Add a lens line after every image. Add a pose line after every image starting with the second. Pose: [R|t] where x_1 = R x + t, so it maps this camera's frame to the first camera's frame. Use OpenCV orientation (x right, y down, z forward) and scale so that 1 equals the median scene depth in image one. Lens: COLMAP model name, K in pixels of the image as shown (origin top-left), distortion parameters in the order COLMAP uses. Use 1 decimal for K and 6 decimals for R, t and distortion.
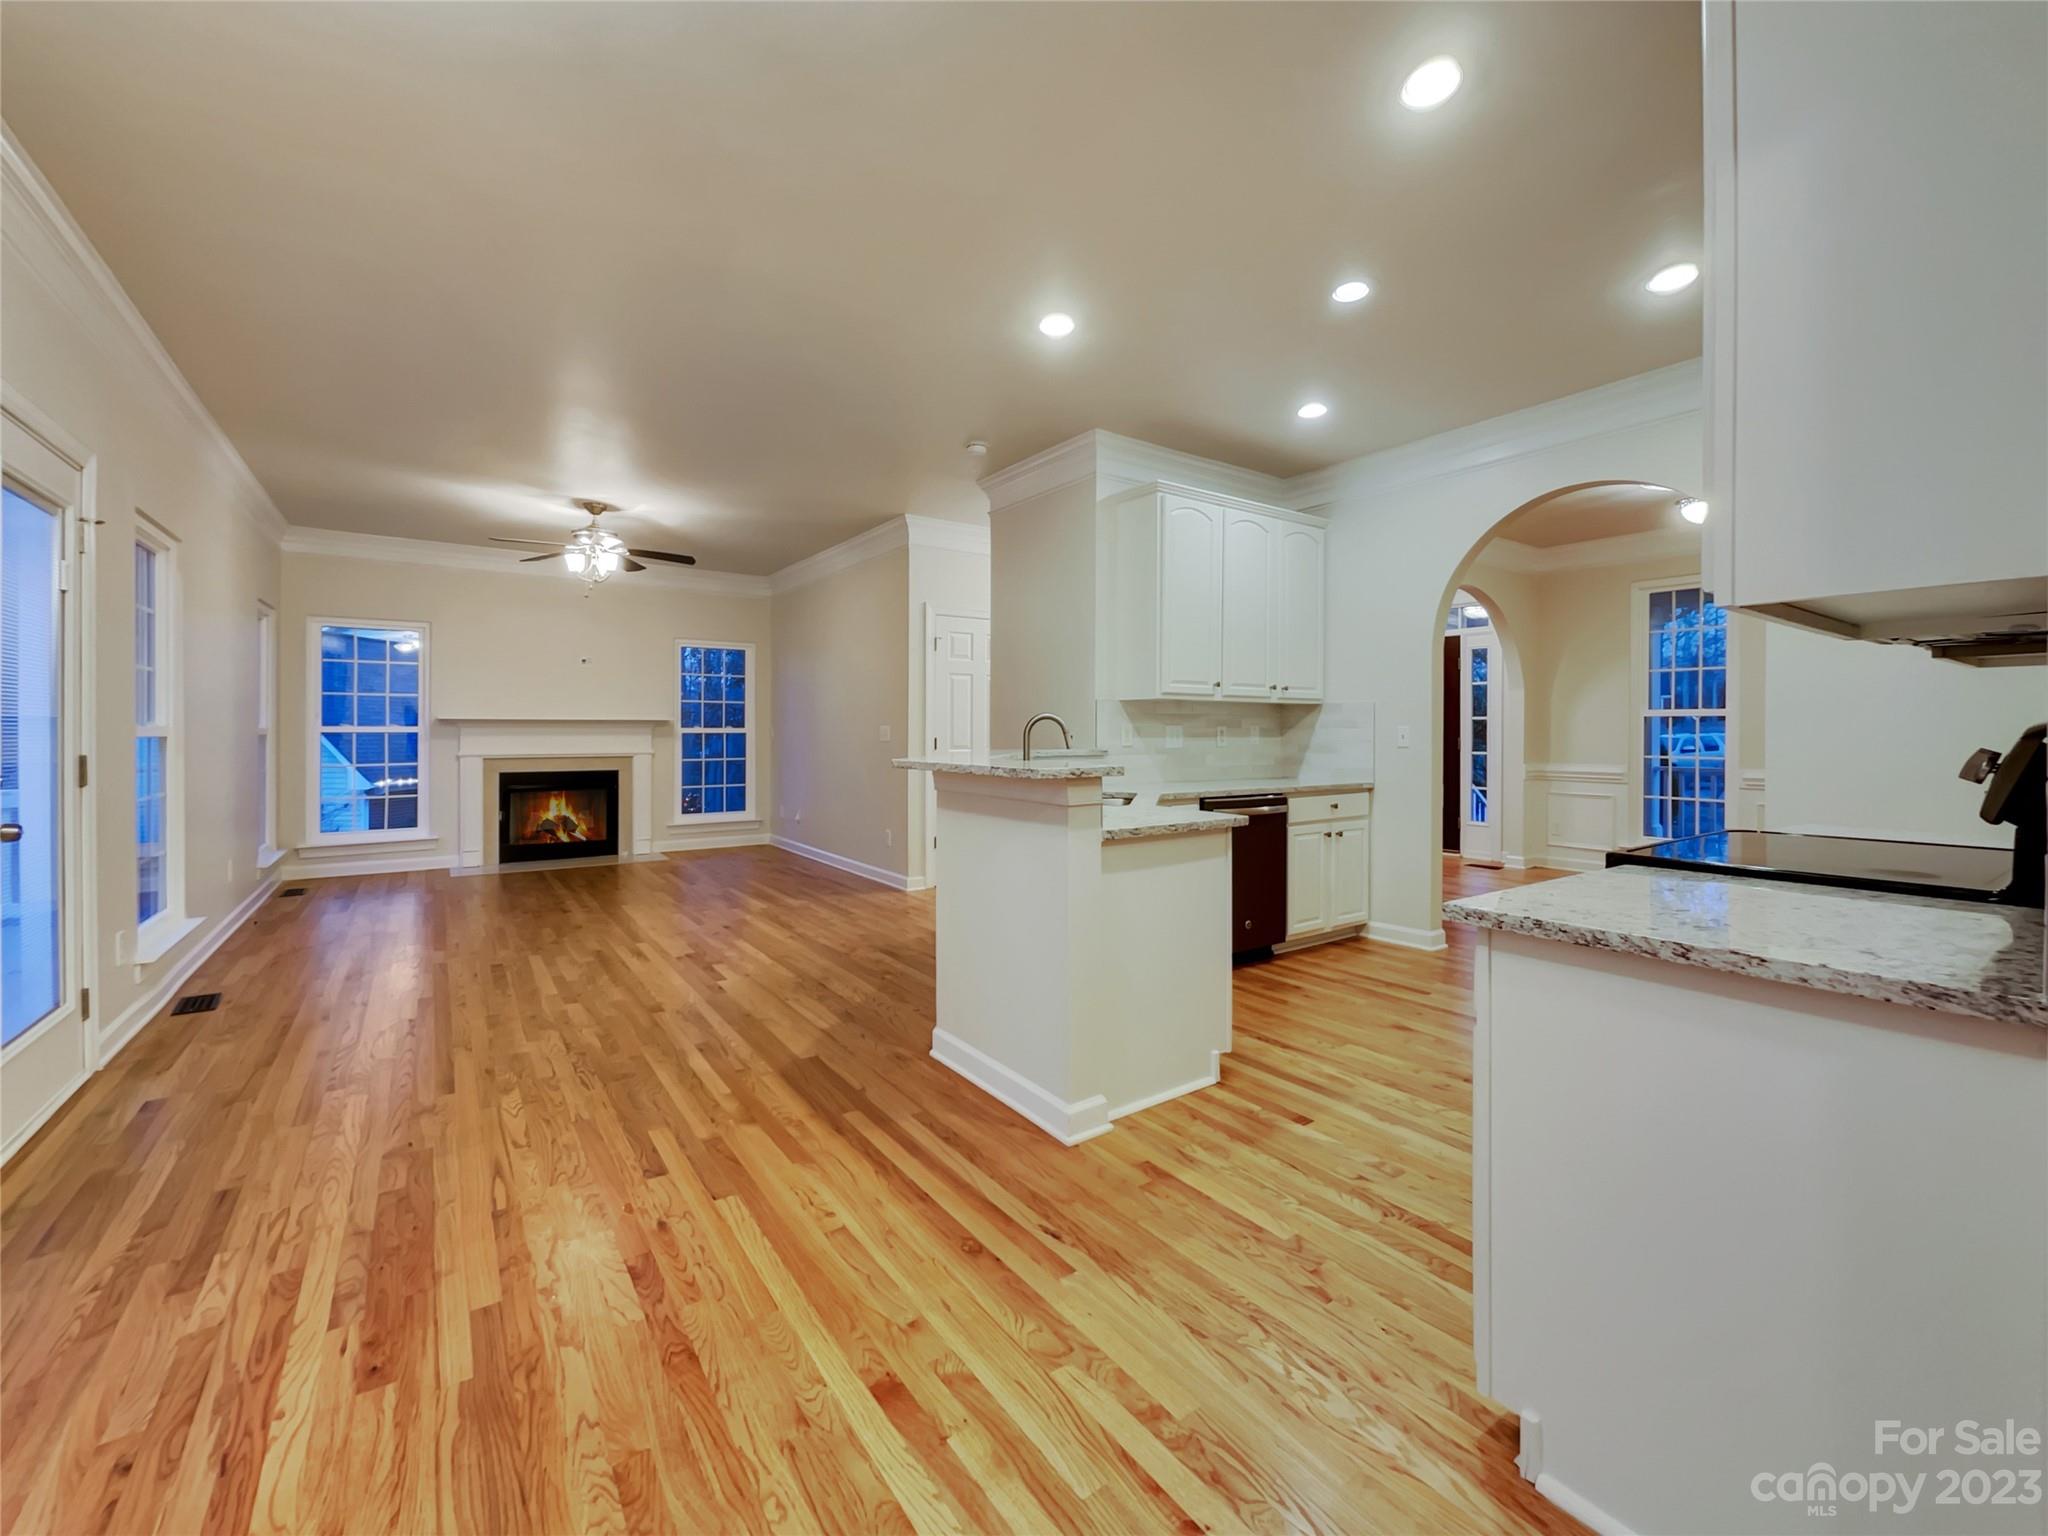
lens RADIAL K [[843.9, 0, 1045.9], [0, 843.9, 737.1], [0, 0, 1]] dist [0.000819, 0.000155]
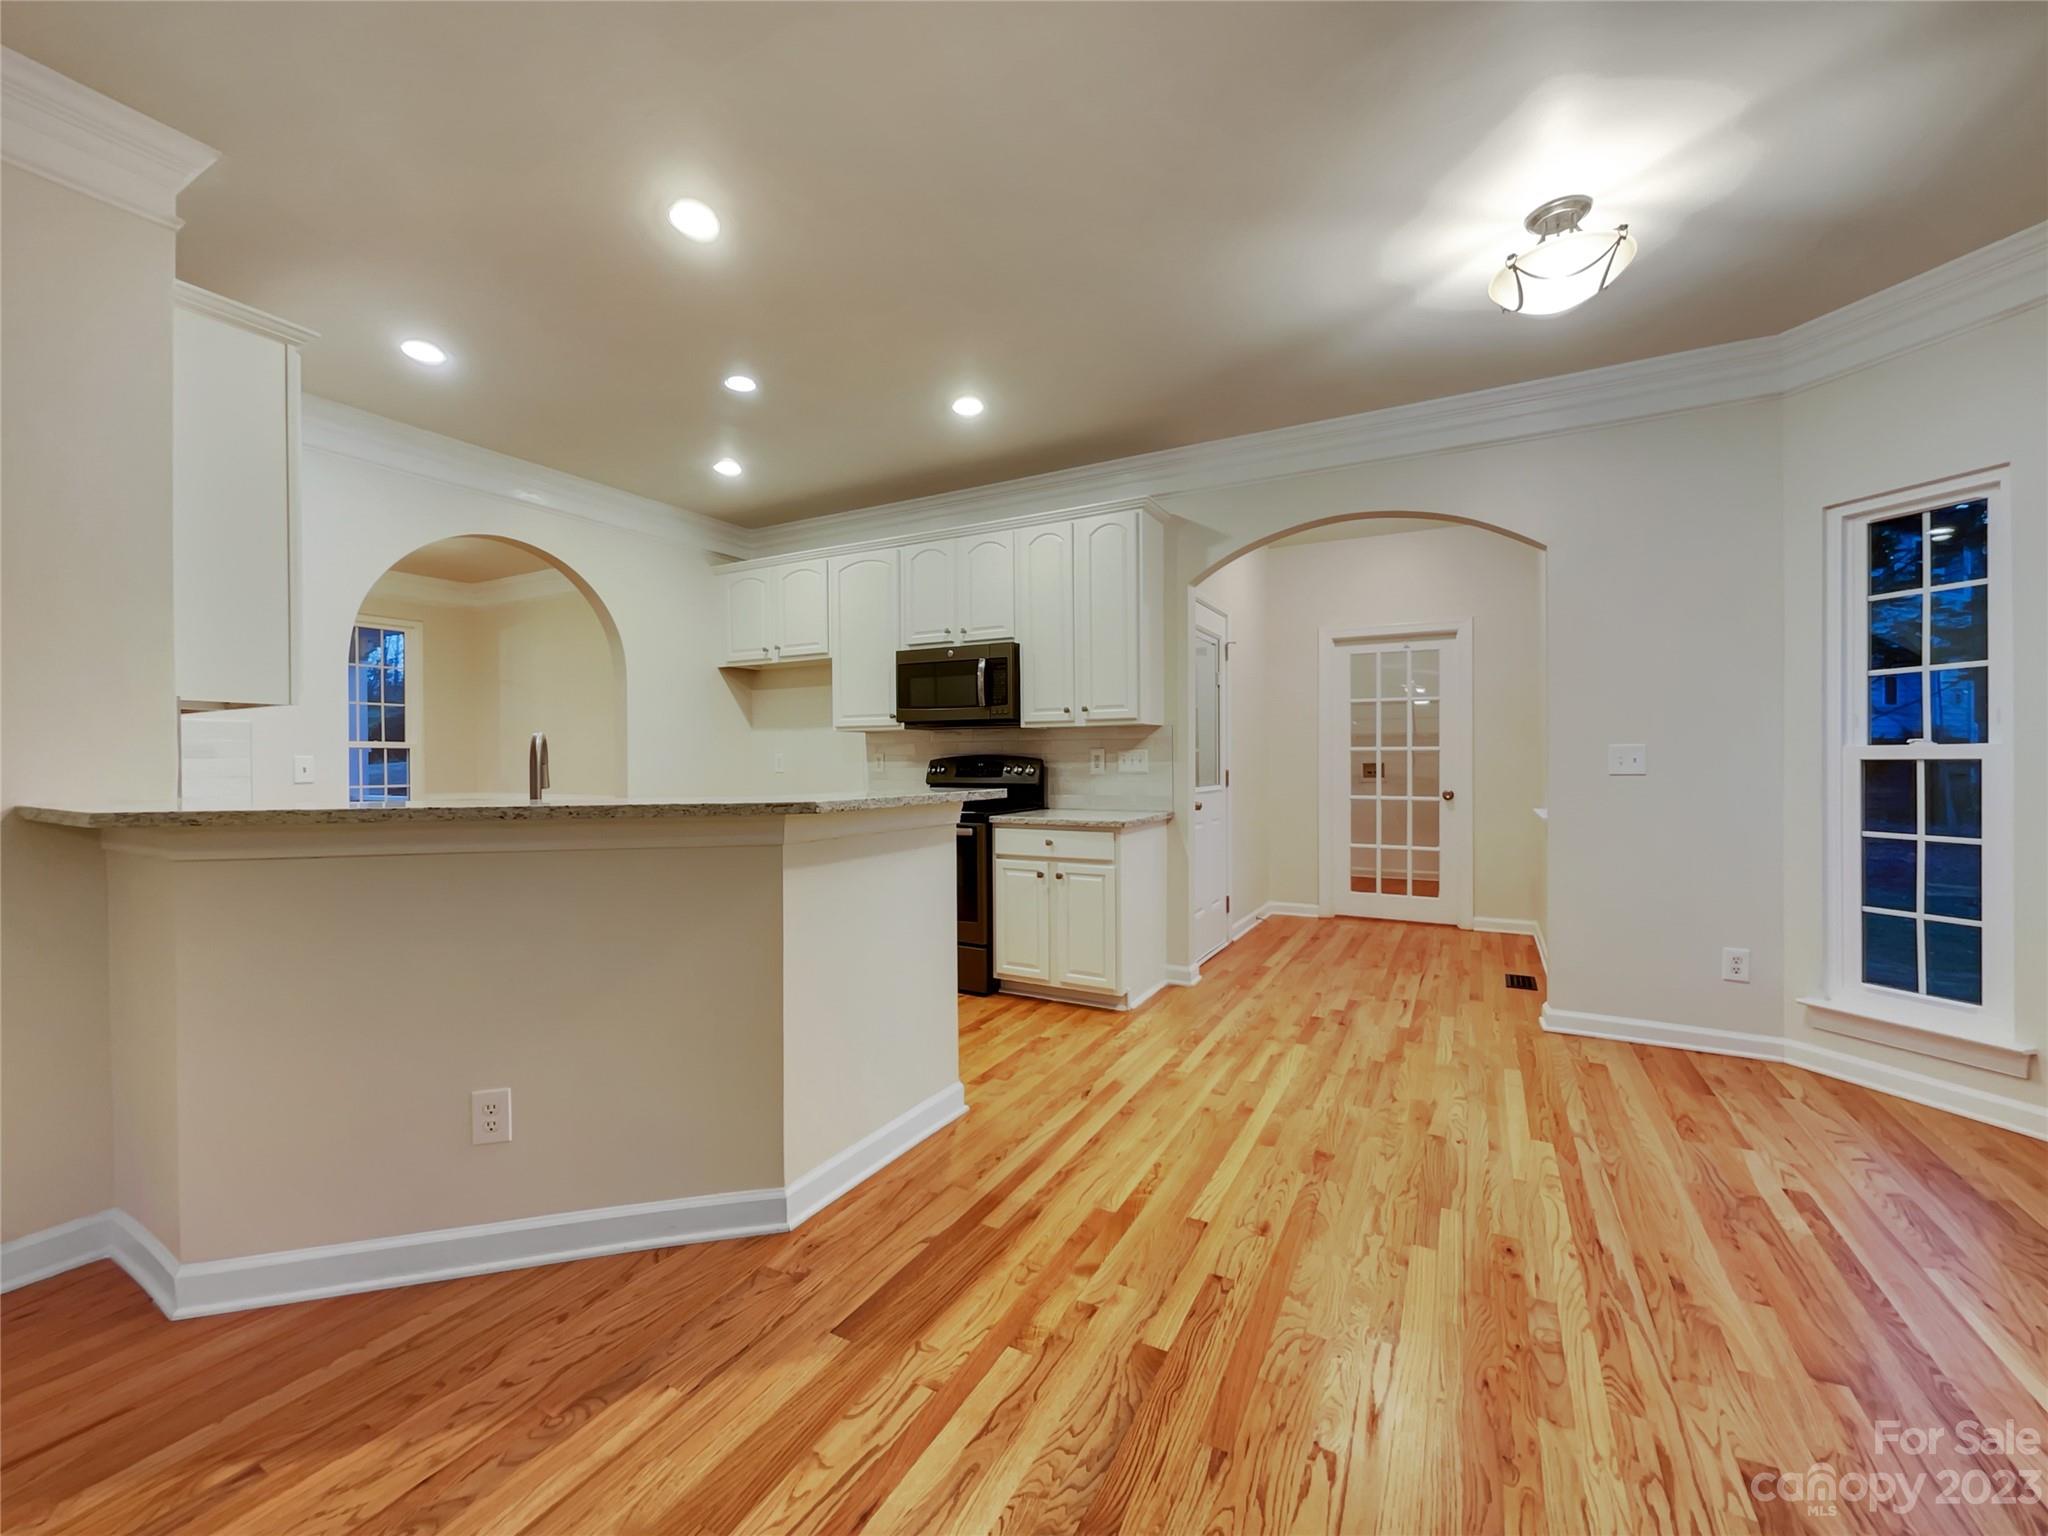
lens RADIAL K [[848.0, 0, 1012.6], [0, 848.0, 758.4], [0, 0, 1]] dist [-0.000678, -0.000028]
pose [[-0.428908, 0.008608, 0.903307, -0.970674], [0.010272, 0.999936, -0.004652, 0.003650], [-0.903290, 0.007283, -0.428969, 1.319107]]
